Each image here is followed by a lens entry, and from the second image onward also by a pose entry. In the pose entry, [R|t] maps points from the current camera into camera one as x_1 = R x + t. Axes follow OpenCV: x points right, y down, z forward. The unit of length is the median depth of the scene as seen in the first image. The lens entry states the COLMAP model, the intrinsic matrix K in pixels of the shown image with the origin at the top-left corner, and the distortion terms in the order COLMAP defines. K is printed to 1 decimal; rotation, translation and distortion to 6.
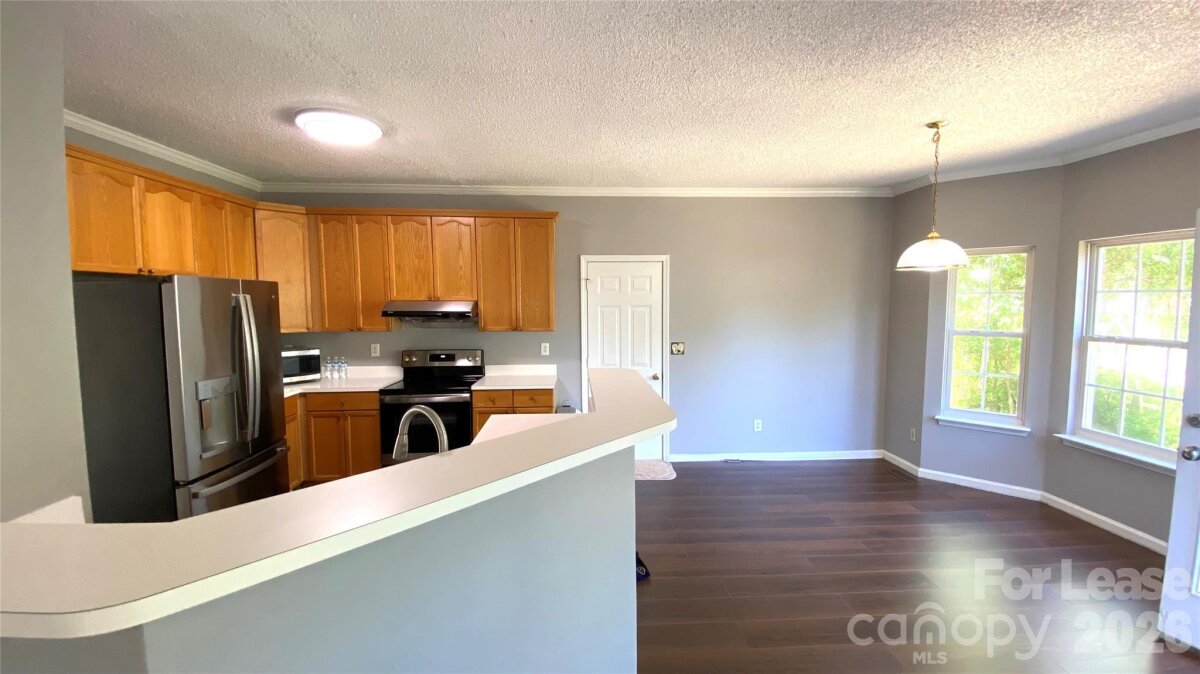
lens RADIAL K [[483.9, 0, 599.9], [0, 483.9, 338.2], [0, 0, 1]] dist [0.018004, -0.016722]
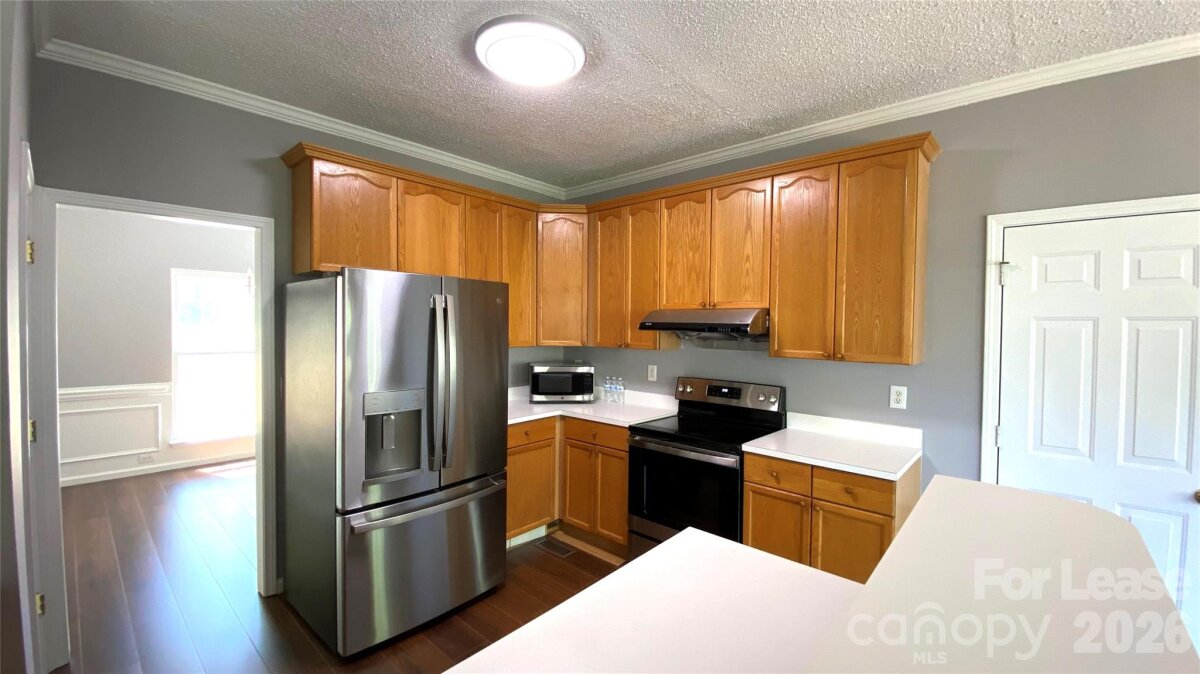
lens RADIAL K [[470.4, 0, 600.0], [0, 470.4, 337.0], [0, 0, 1]] dist [0.017235, -0.021849]
pose [[0.712100, 0.030308, -0.701424, 0.020514], [-0.068504, 0.997300, -0.026454, -0.008928], [0.698728, 0.066888, 0.712253, 0.415882]]
